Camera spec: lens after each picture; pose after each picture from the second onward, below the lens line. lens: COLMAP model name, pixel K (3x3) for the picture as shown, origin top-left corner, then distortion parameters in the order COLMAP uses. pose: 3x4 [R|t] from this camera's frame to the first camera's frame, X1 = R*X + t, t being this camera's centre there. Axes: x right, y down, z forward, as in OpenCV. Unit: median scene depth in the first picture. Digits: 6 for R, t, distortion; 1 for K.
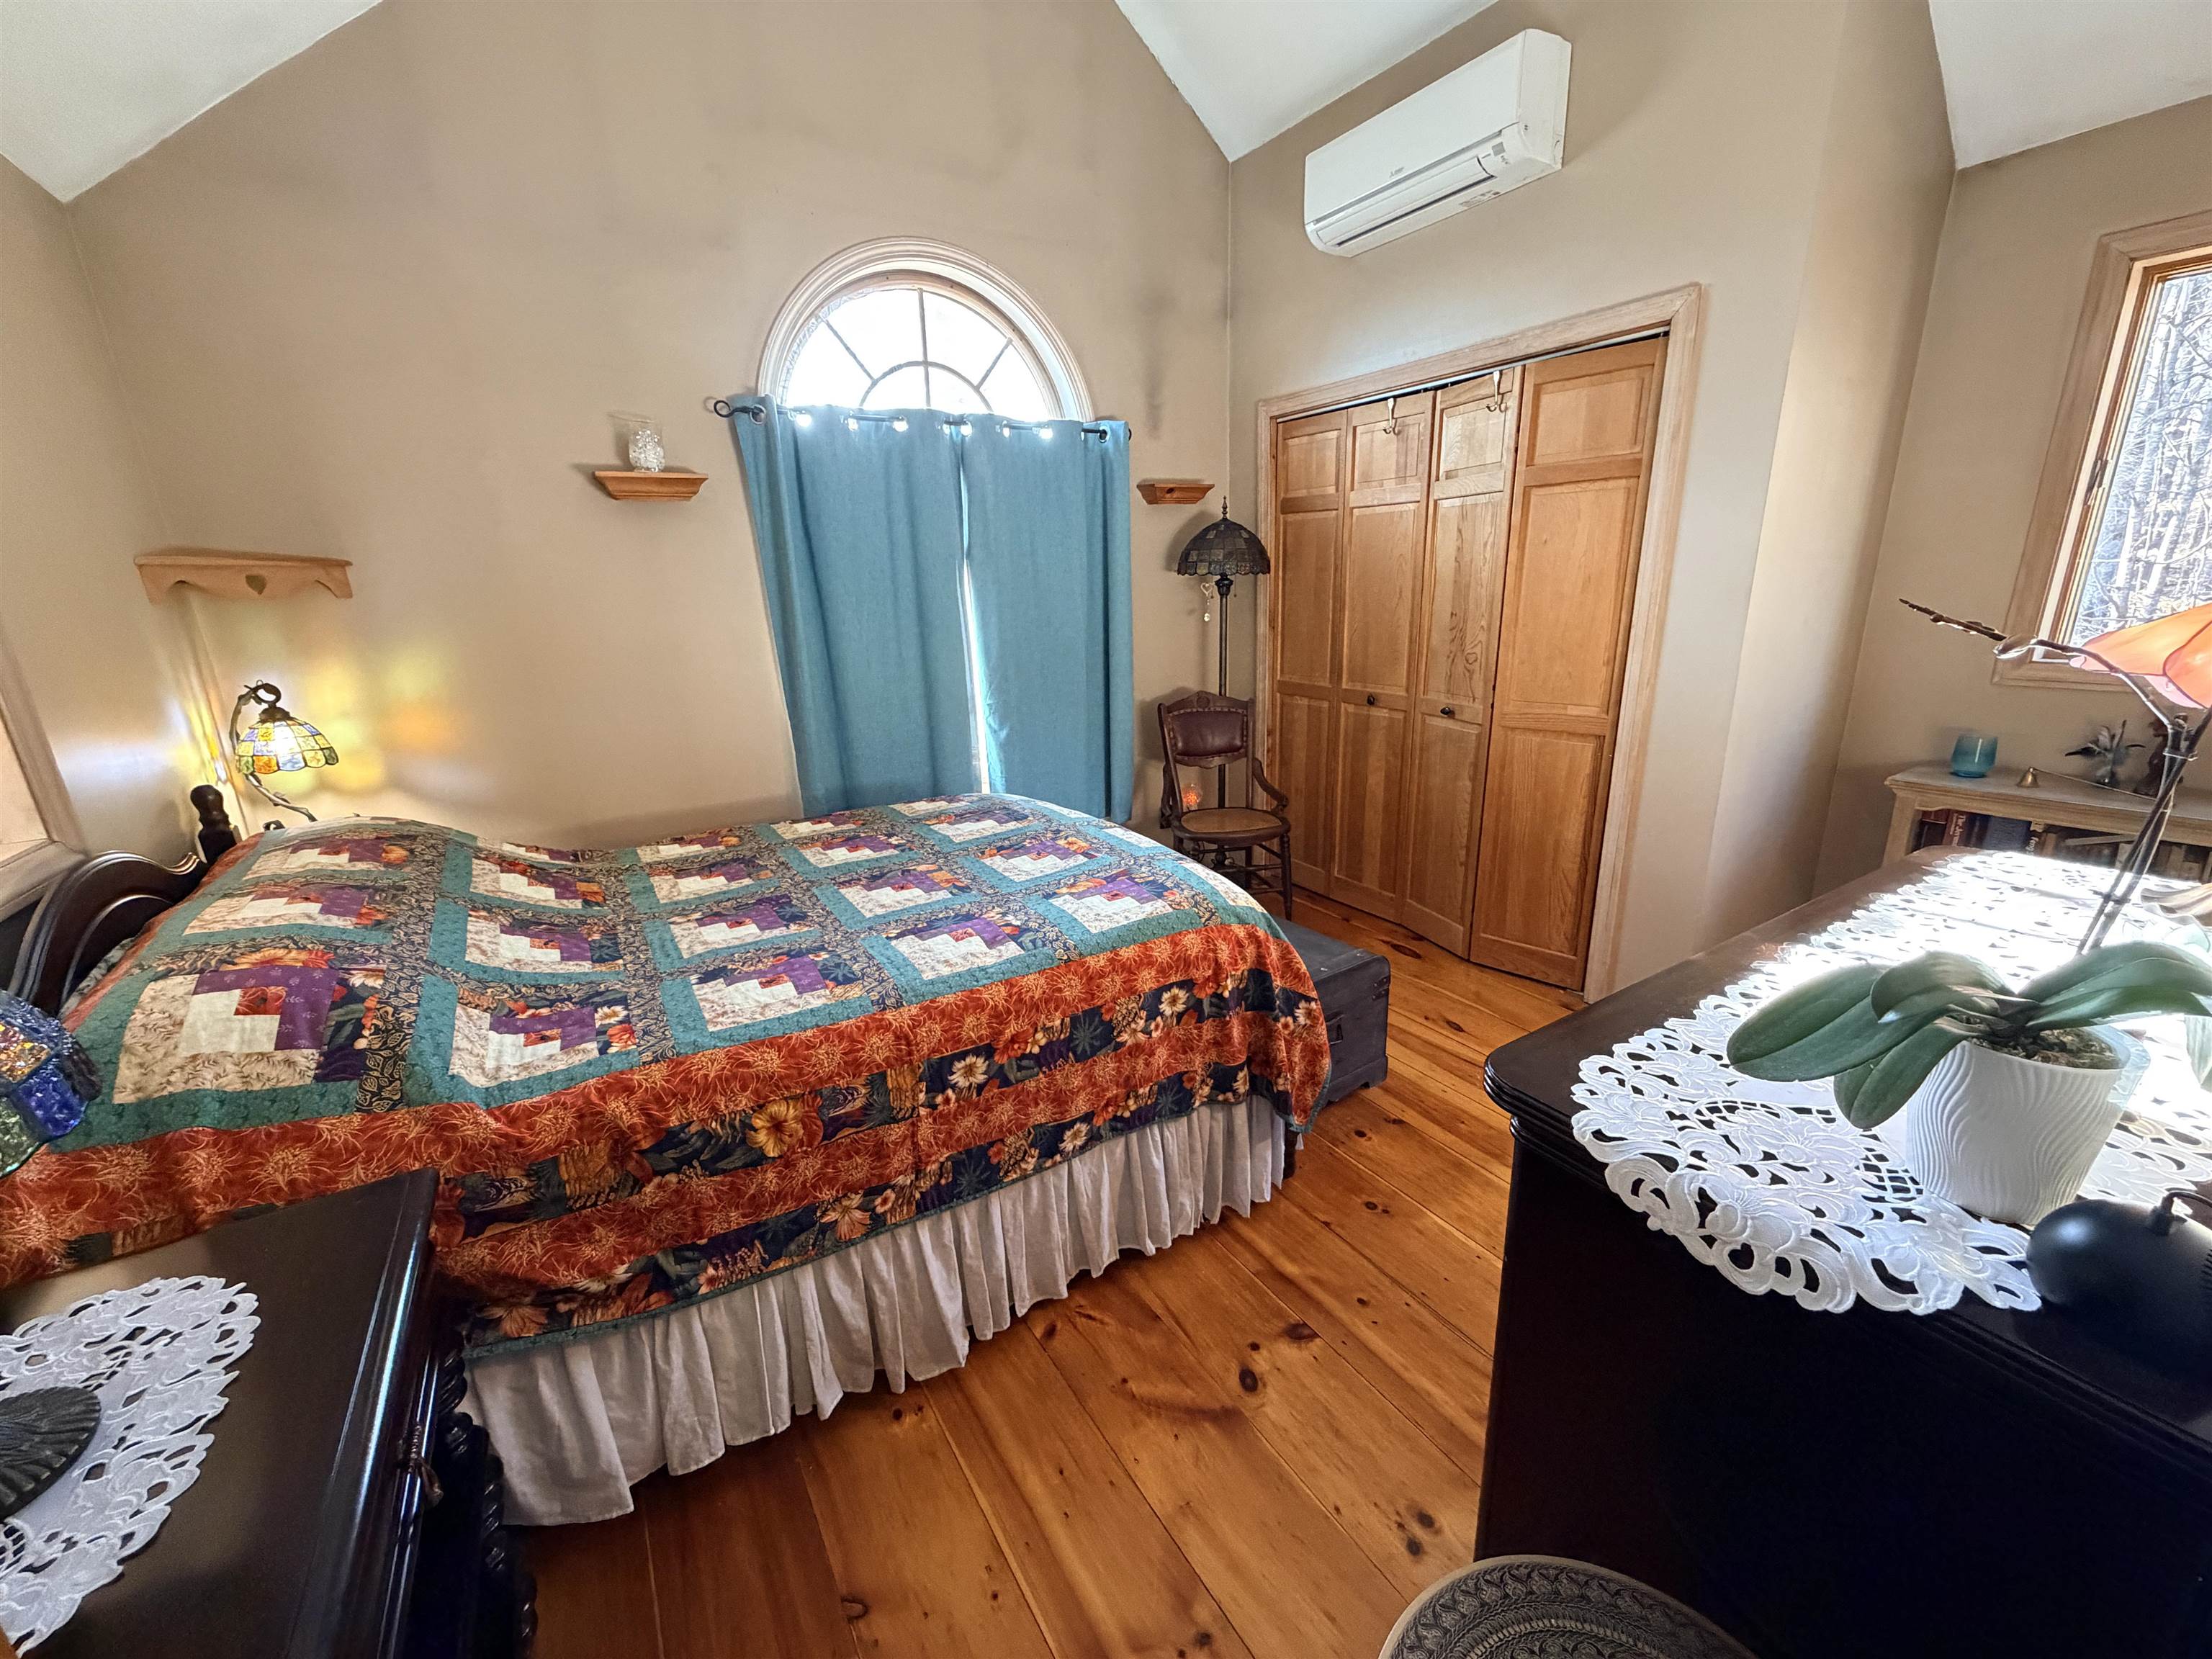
lens RADIAL K [[879.0, 0, 1099.5], [0, 879.0, 833.2], [0, 0, 1]] dist [-0.002440, 0.000097]
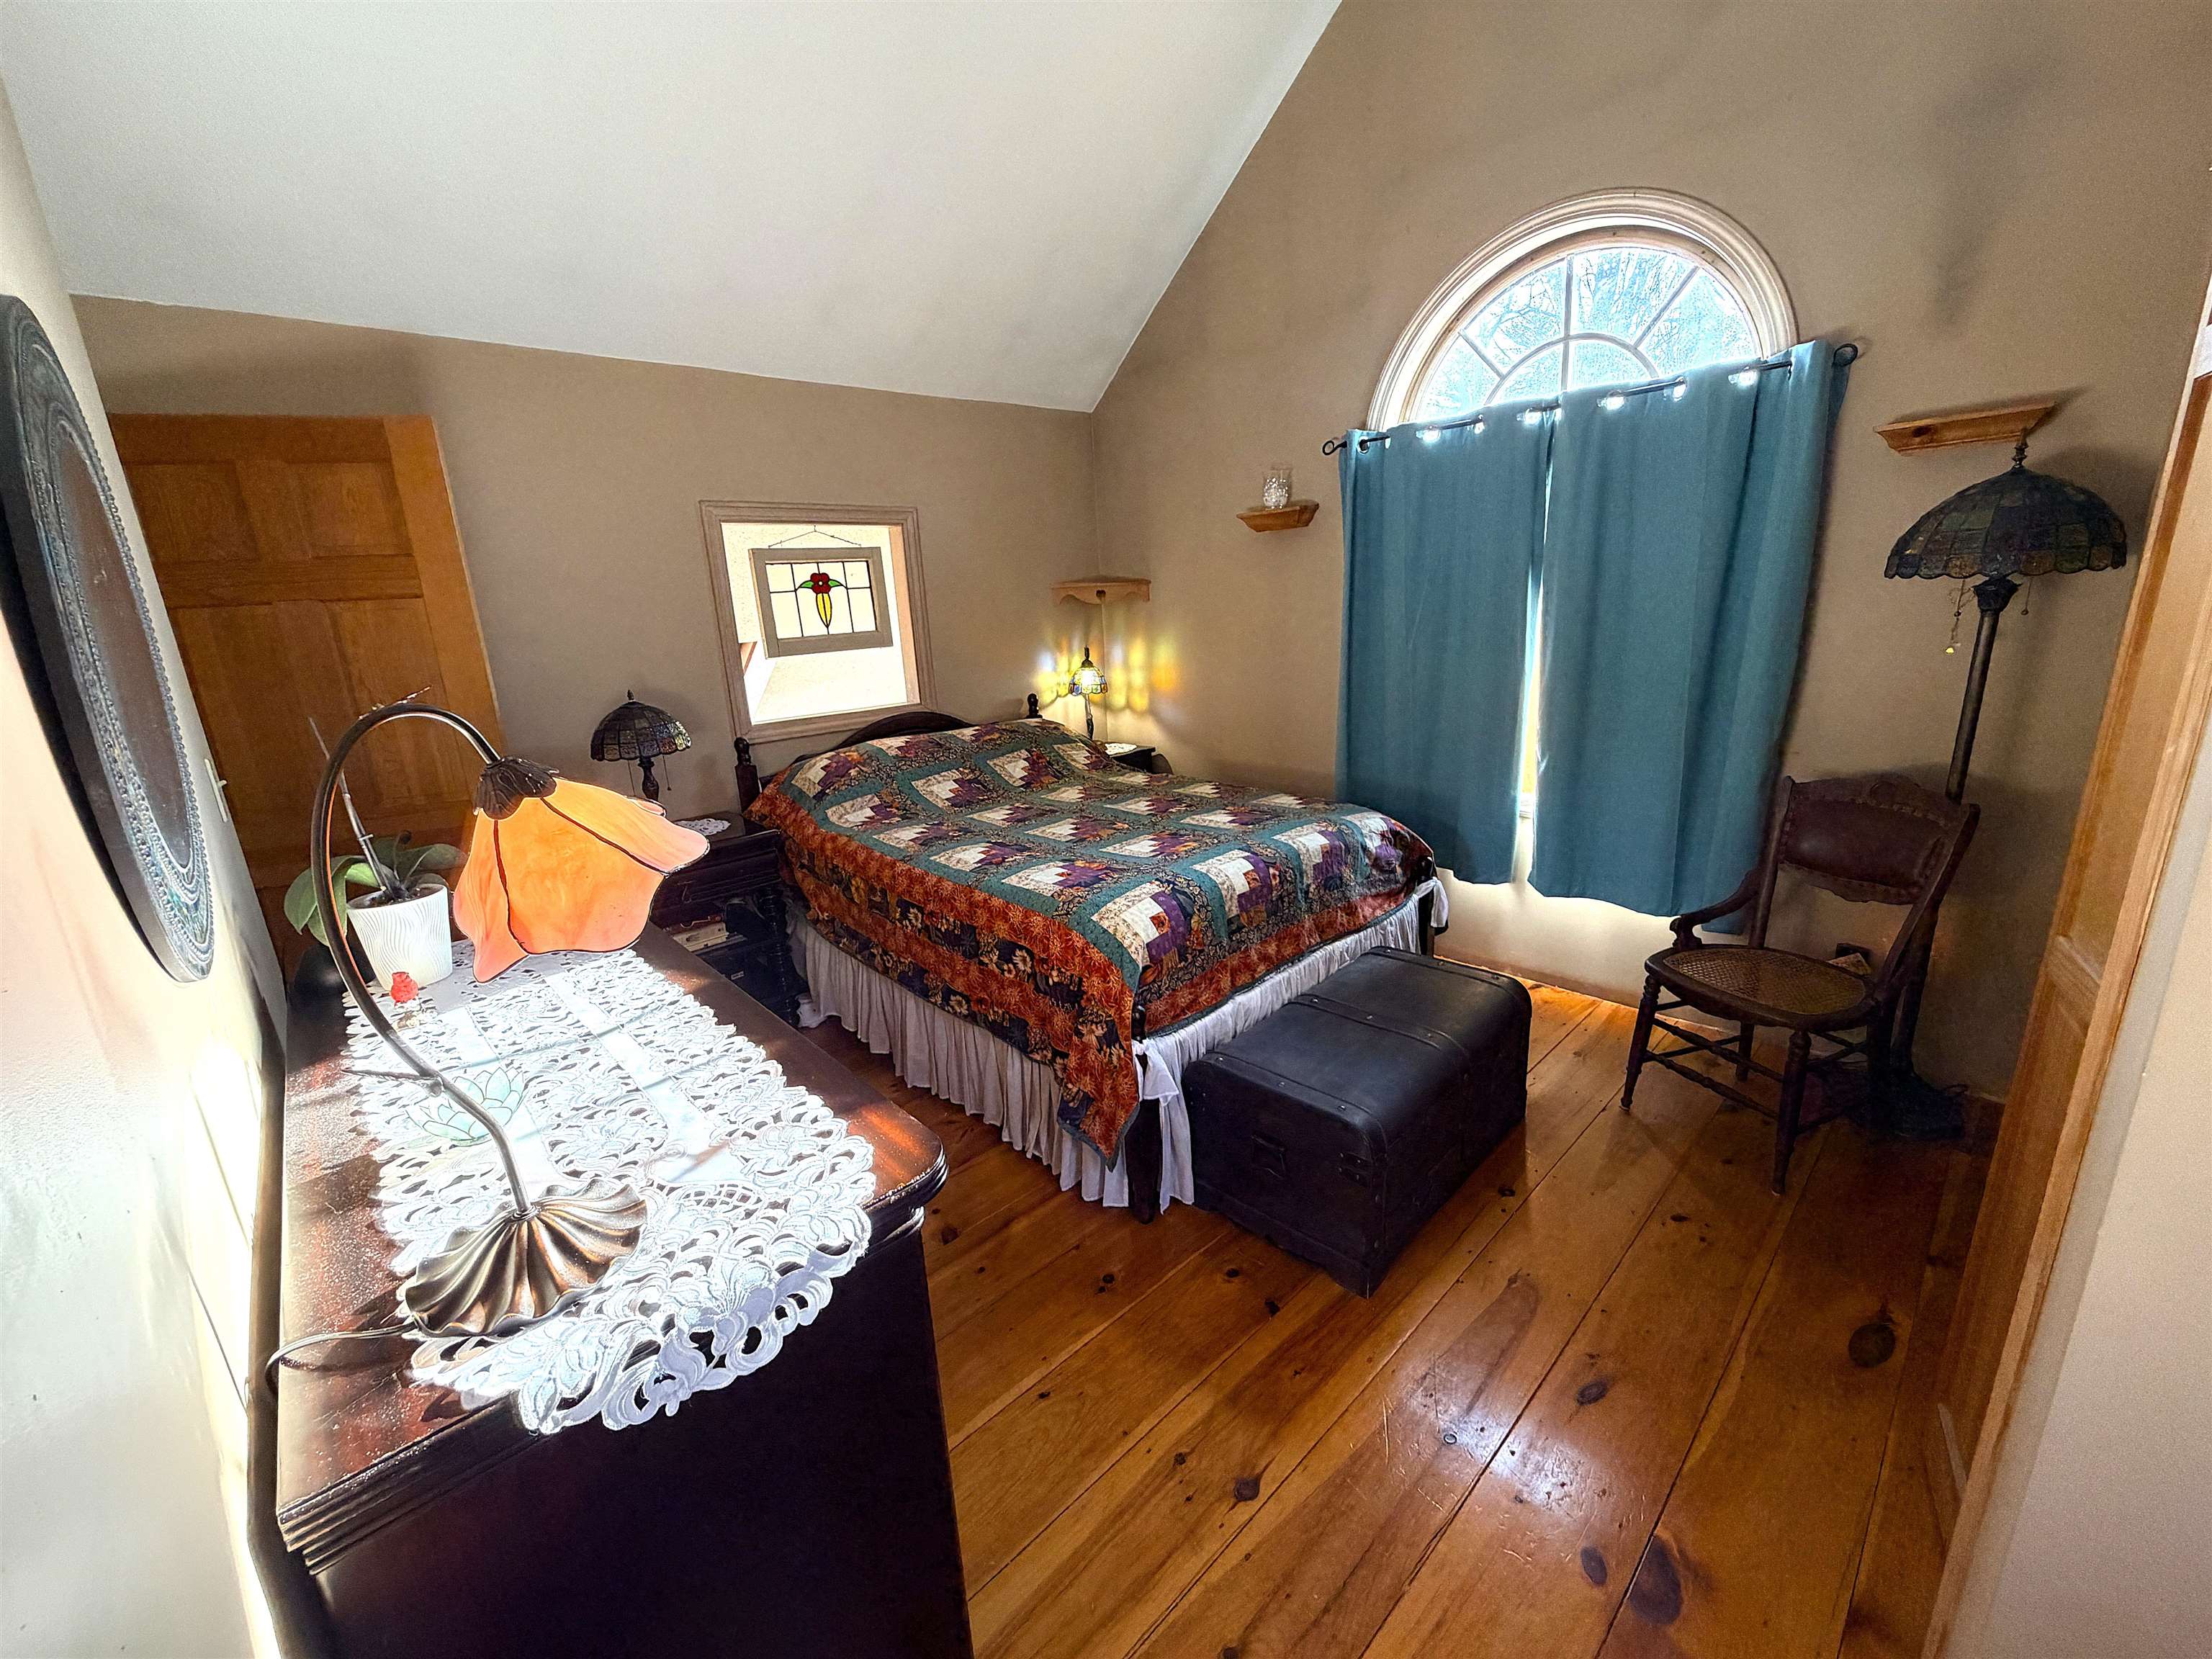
lens RADIAL K [[879.0, 0, 1099.5], [0, 879.0, 833.2], [0, 0, 1]] dist [-0.002440, 0.000097]
pose [[0.194504, 0.275952, -0.941286, 1.207773], [-0.231524, 0.945414, 0.229321, -0.285602], [0.953187, 0.173327, 0.247776, 0.750520]]
